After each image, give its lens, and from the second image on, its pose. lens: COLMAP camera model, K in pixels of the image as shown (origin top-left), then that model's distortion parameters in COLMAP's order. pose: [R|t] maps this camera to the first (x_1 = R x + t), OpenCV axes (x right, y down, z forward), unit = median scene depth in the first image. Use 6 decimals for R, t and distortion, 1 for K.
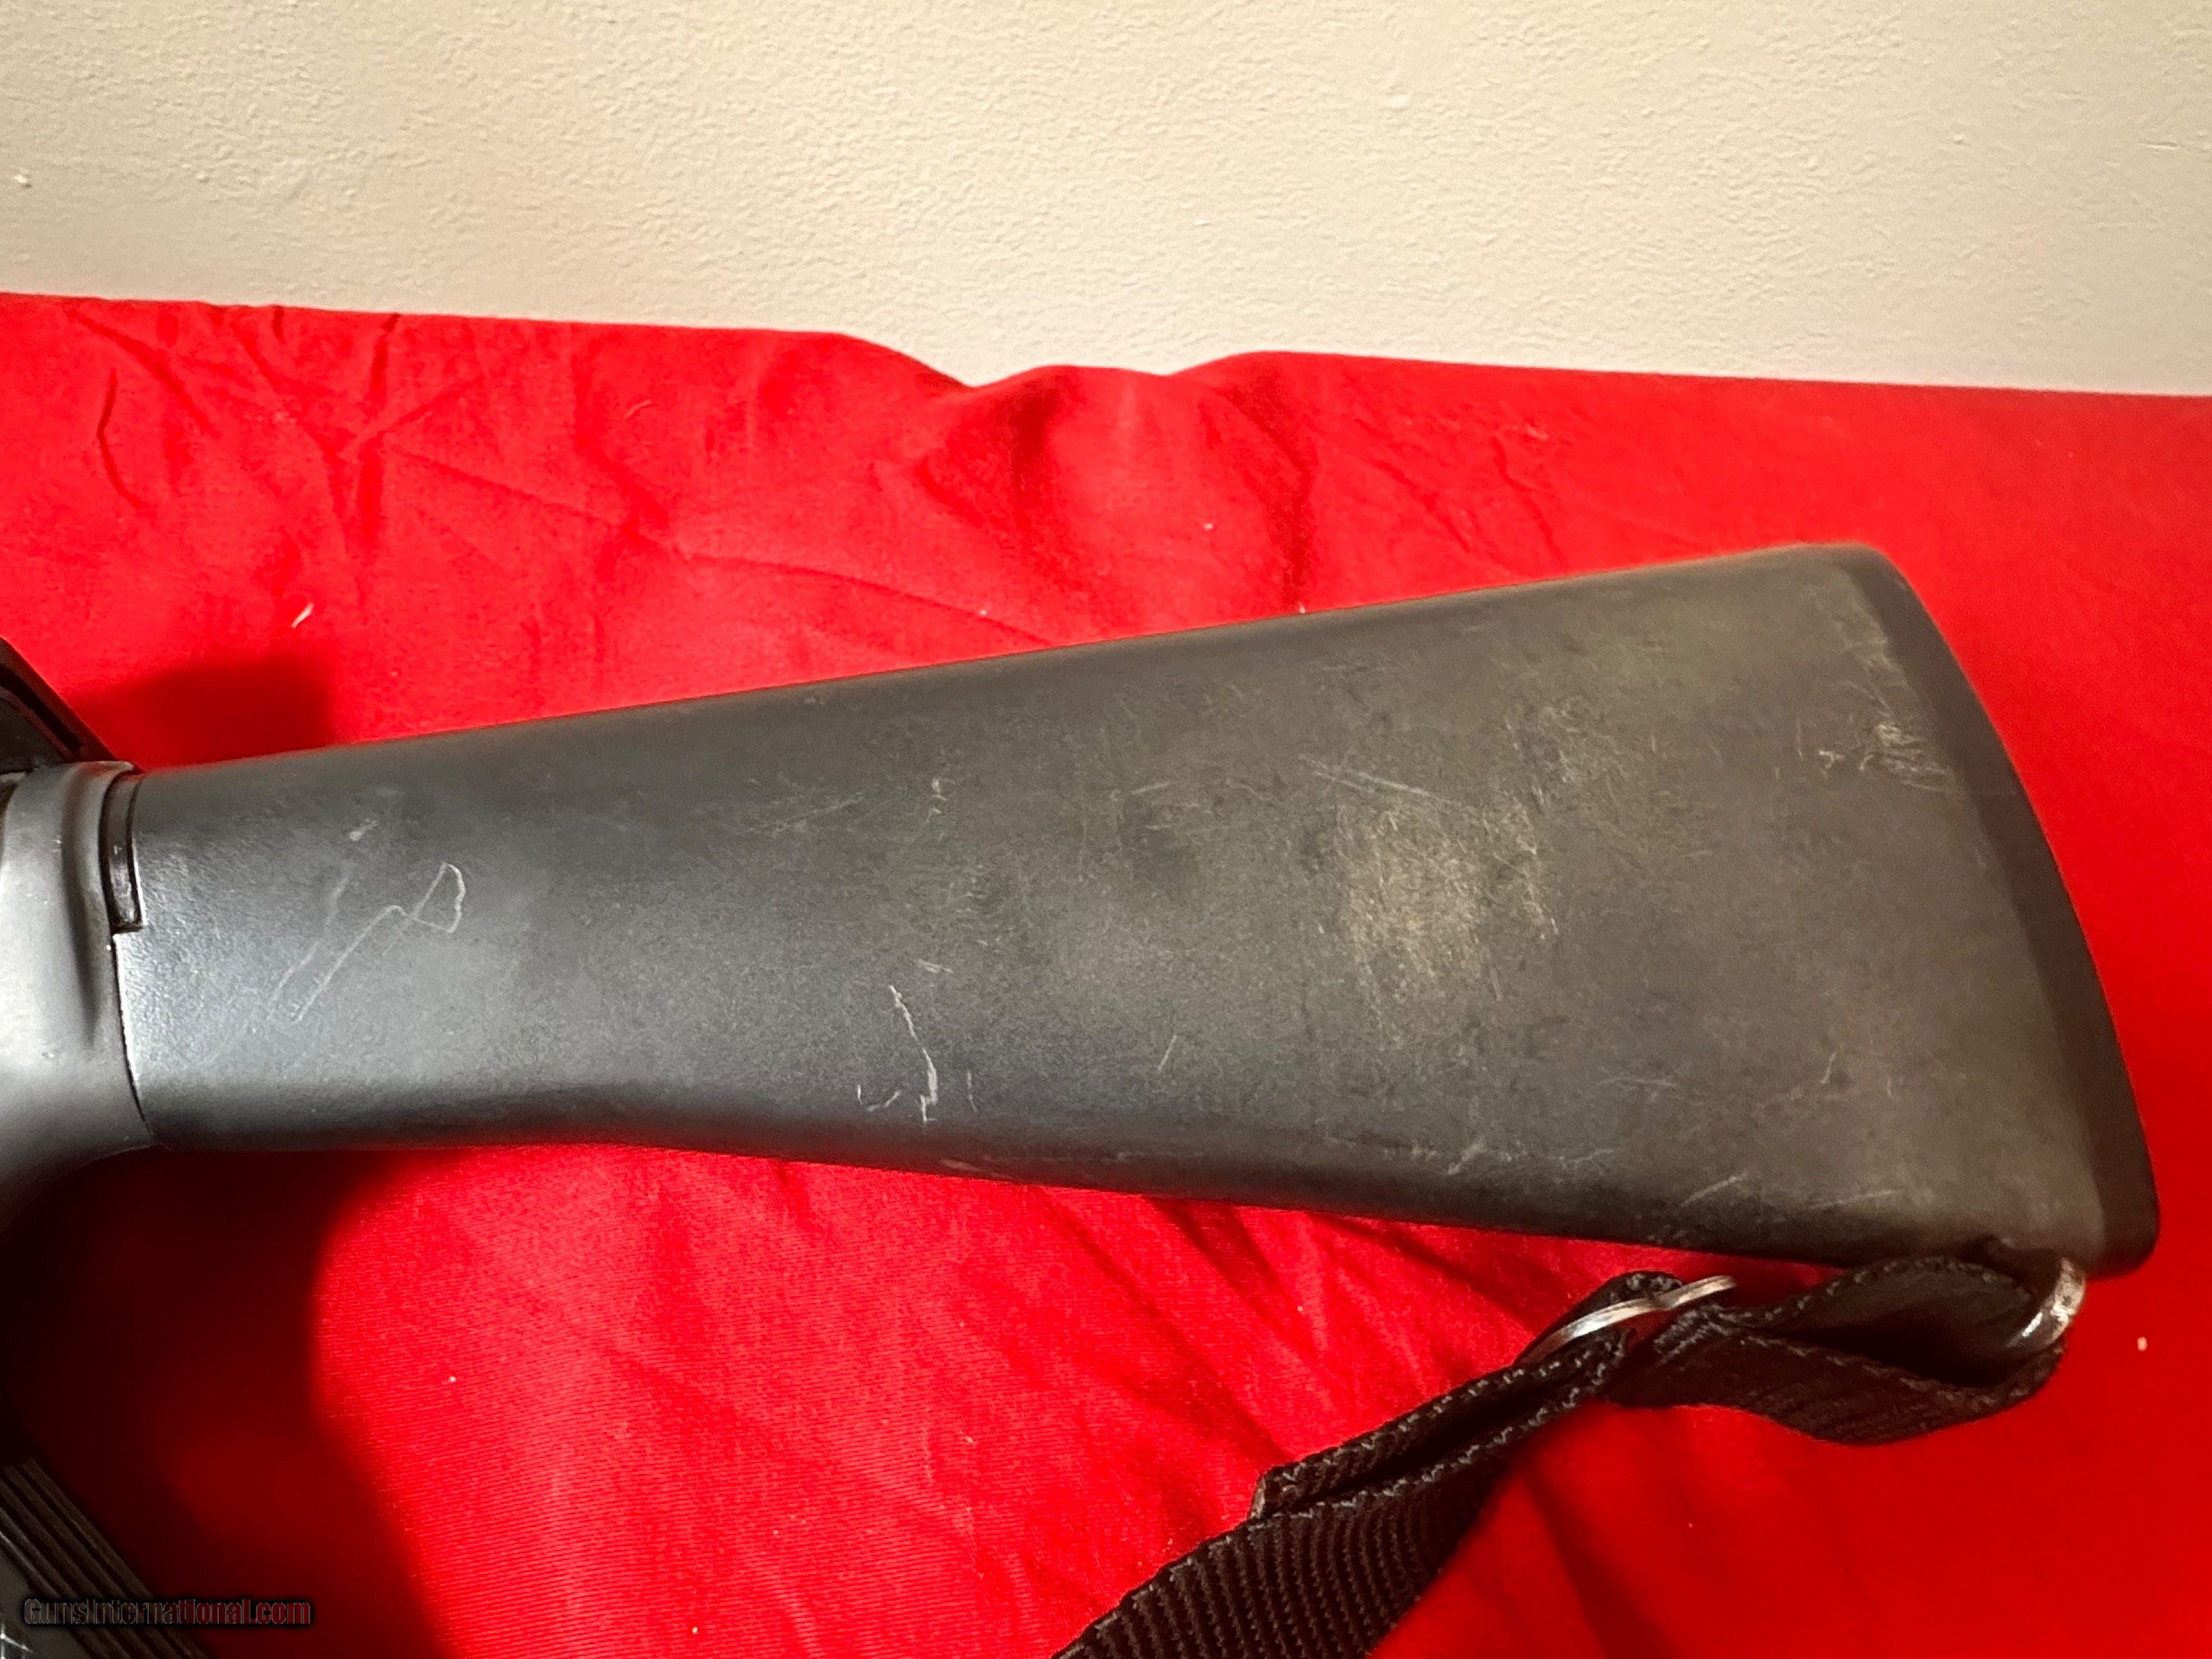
lens RADIAL K [[1412.5, 0, 1119.0], [0, 1412.5, 893.6], [0, 0, 1]] dist [-0.024230, 0.010143]
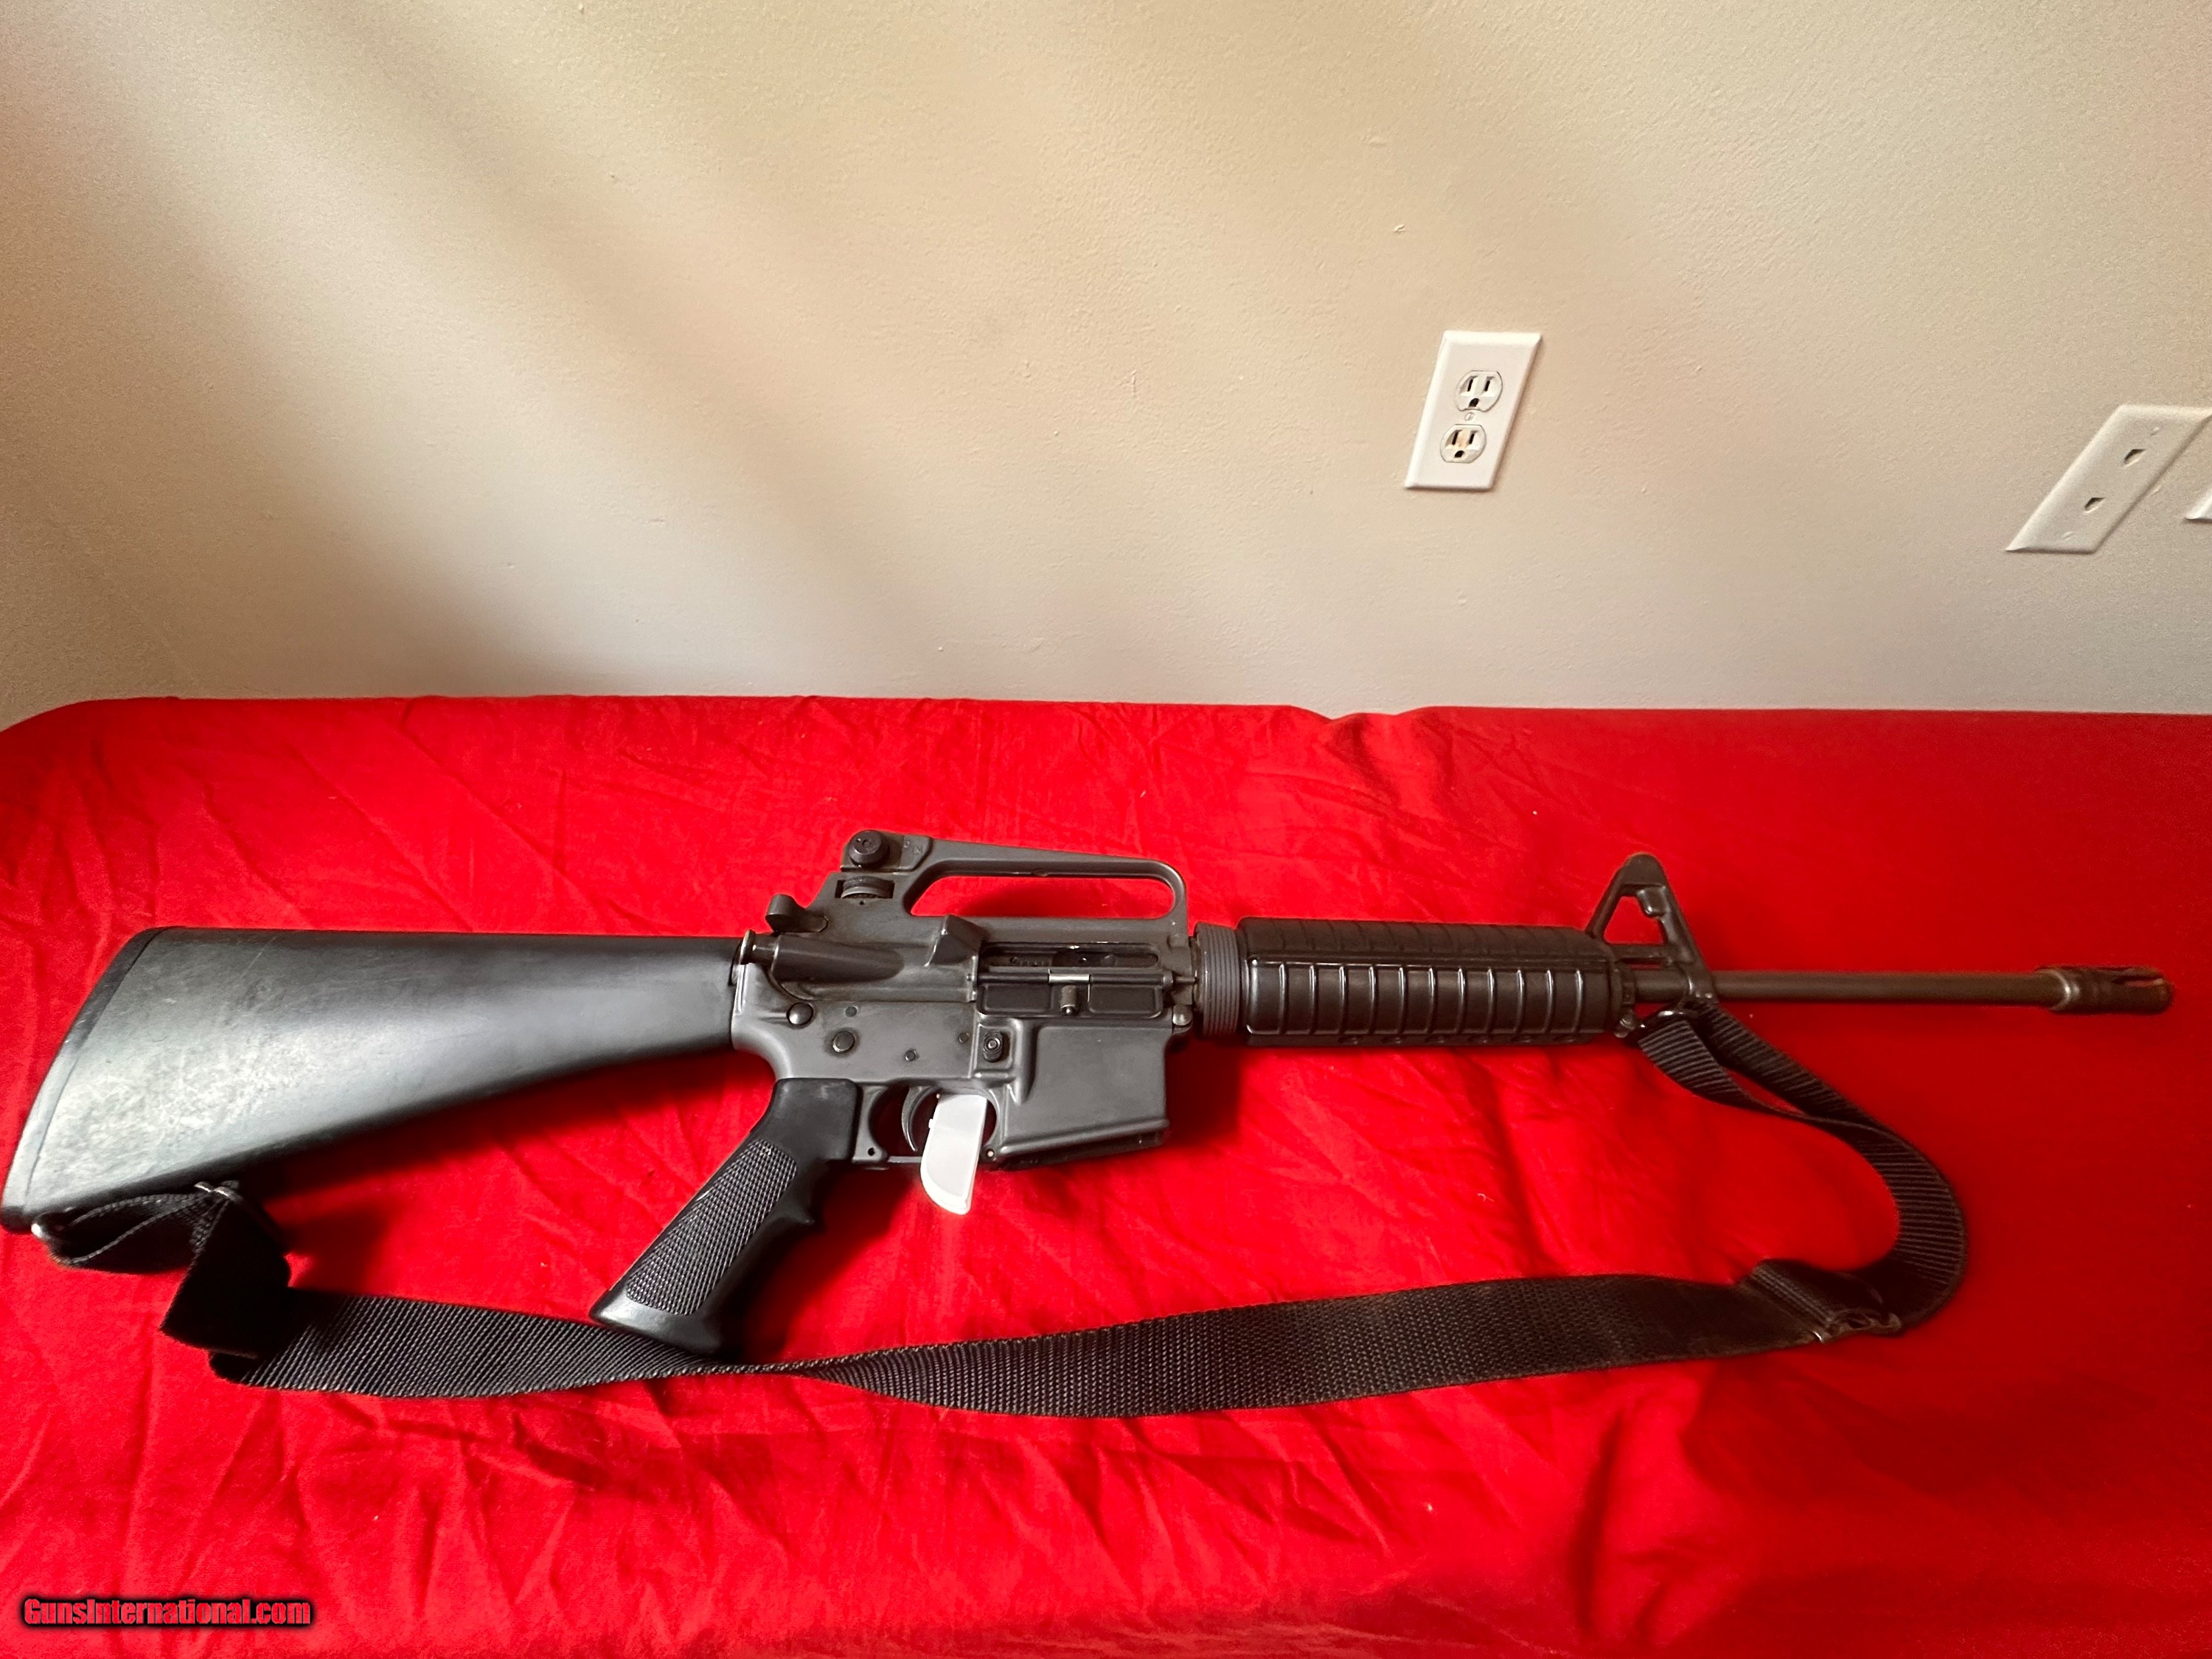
lens RADIAL K [[889.0, 0, 1127.6], [0, 889.0, 821.7], [0, 0, 1]] dist [-0.004345, 0.000306]
pose [[0.989780, -0.008688, -0.142341, -0.293903], [-0.020107, 0.979669, -0.199613, 0.270867], [0.141181, 0.200435, 0.969481, -0.958109]]
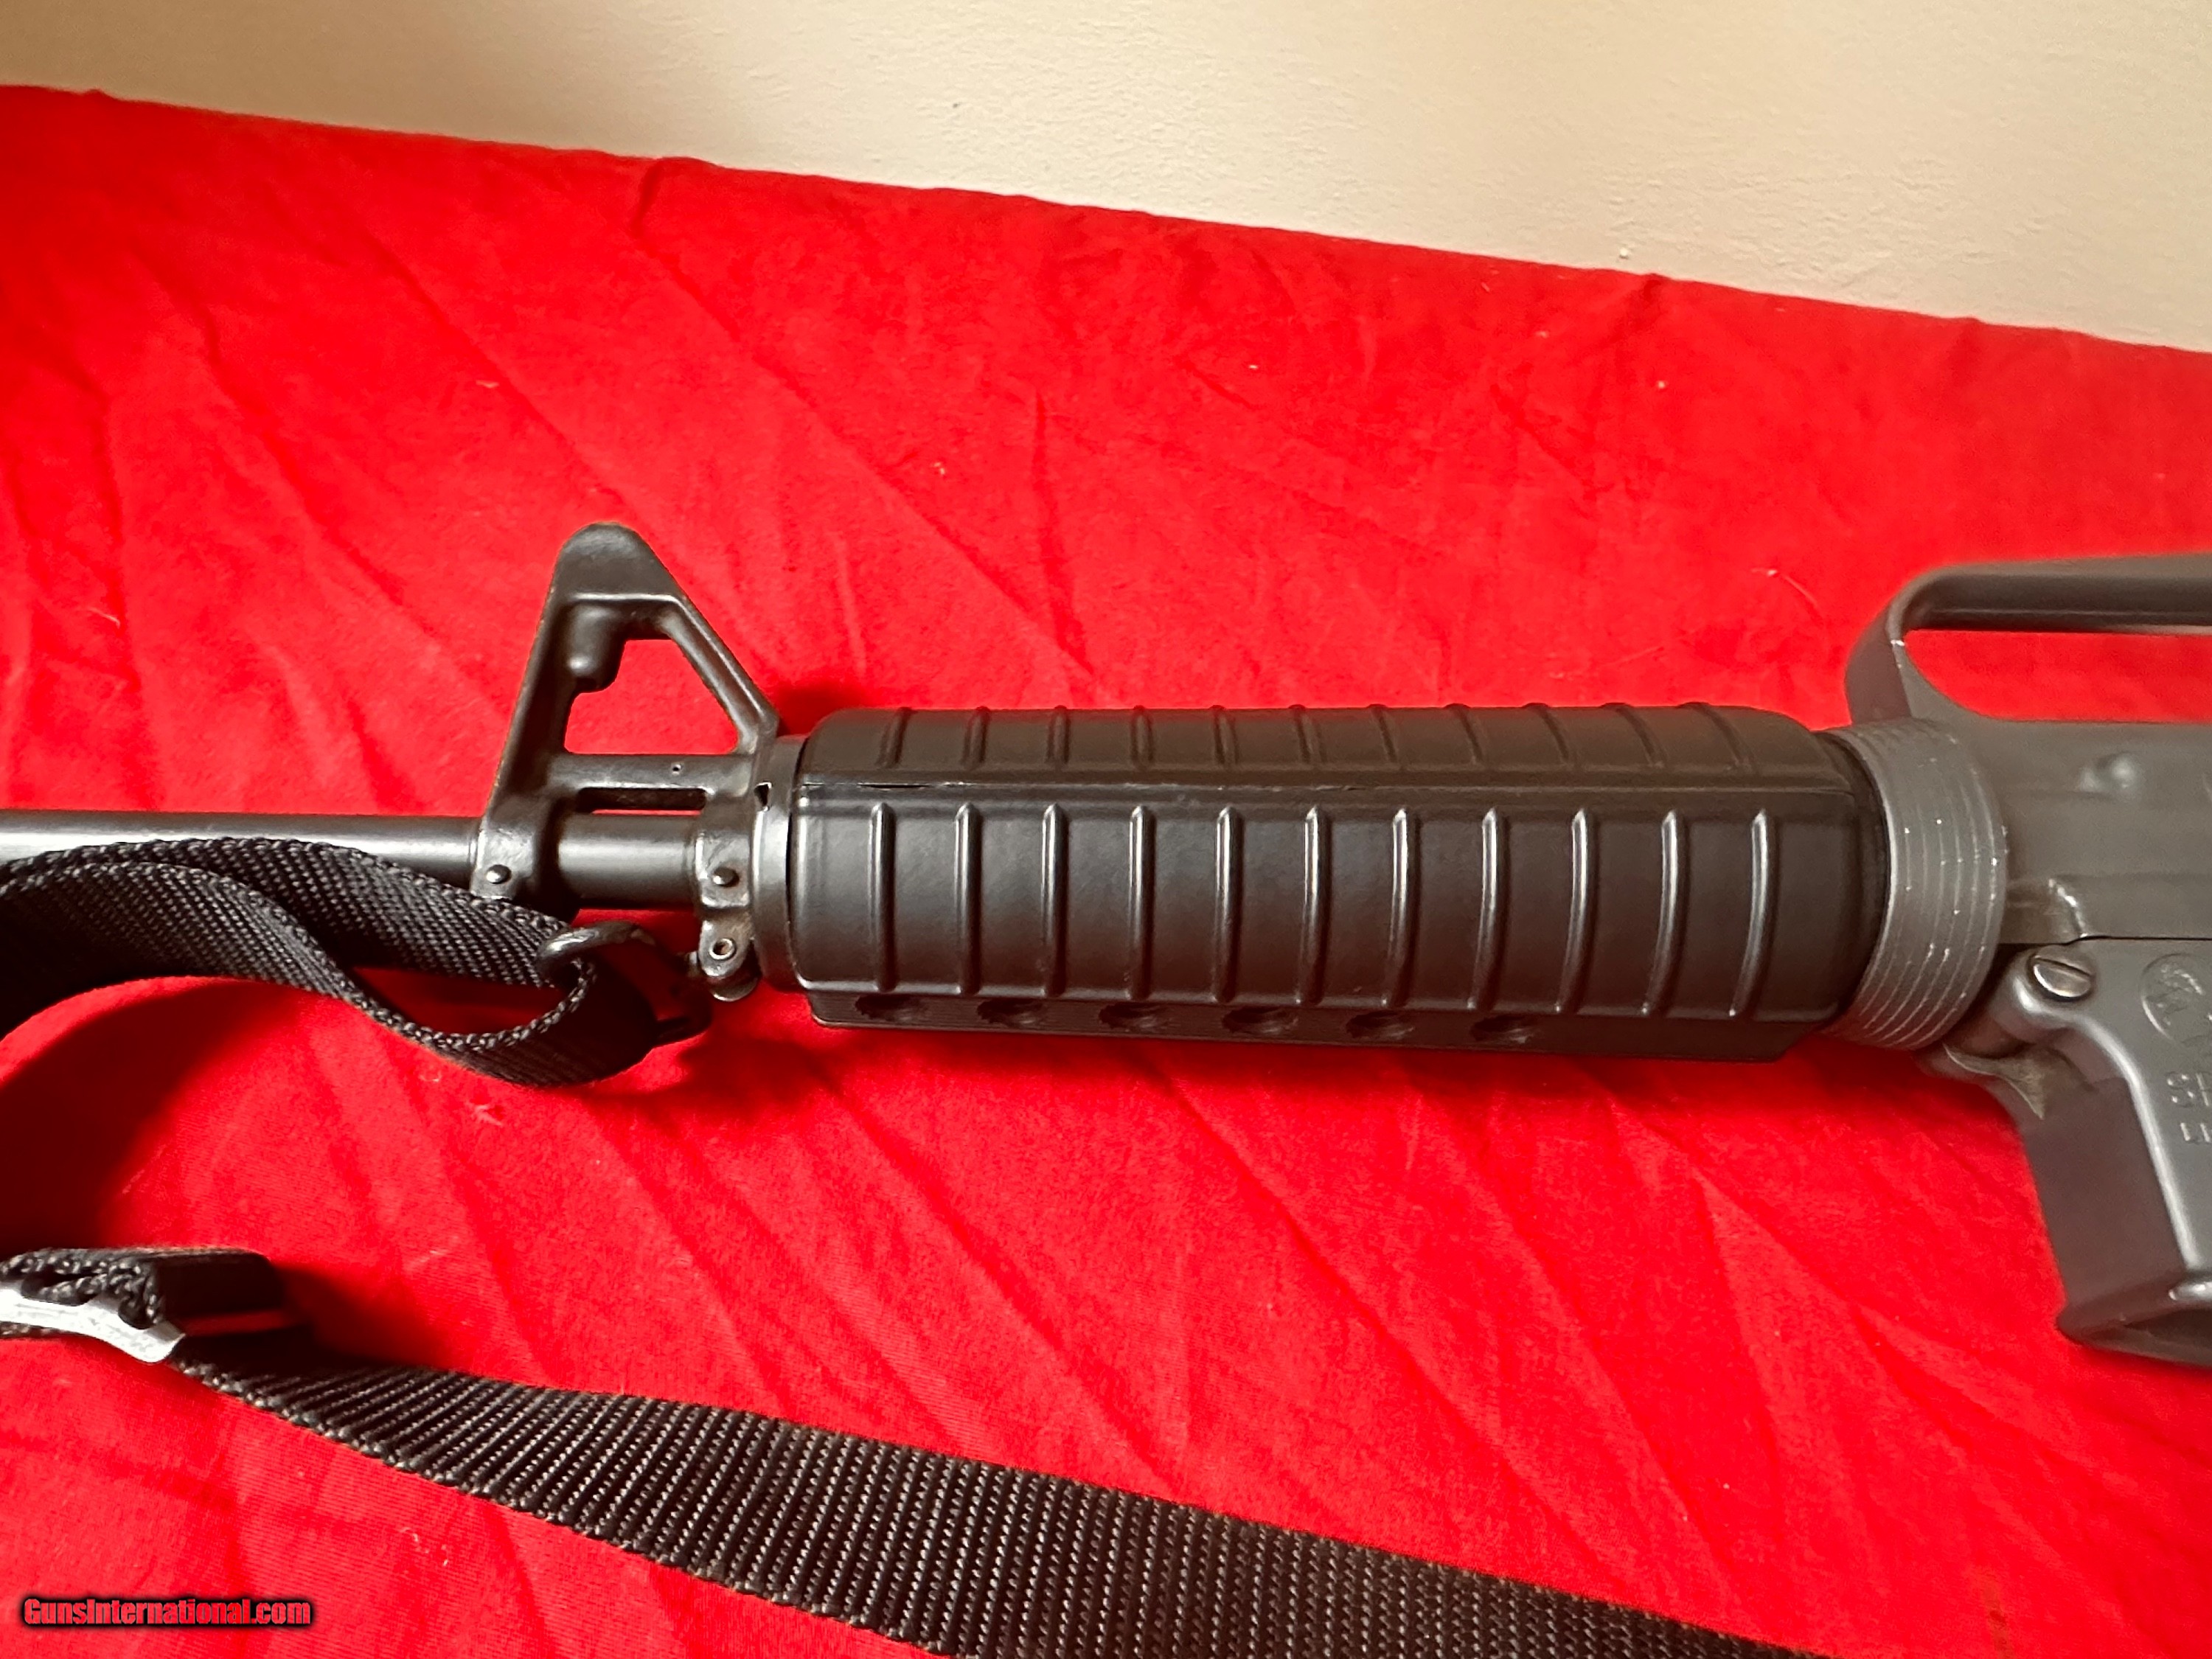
lens RADIAL K [[1393.8, 0, 1069.8], [0, 1393.8, 901.8], [0, 0, 1]] dist [-0.006448, 0.000496]
pose [[0.951451, 0.181065, -0.248910, -1.402364], [-0.190928, 0.981476, -0.015863, 0.233636], [0.241427, 0.062616, 0.968397, -0.376730]]
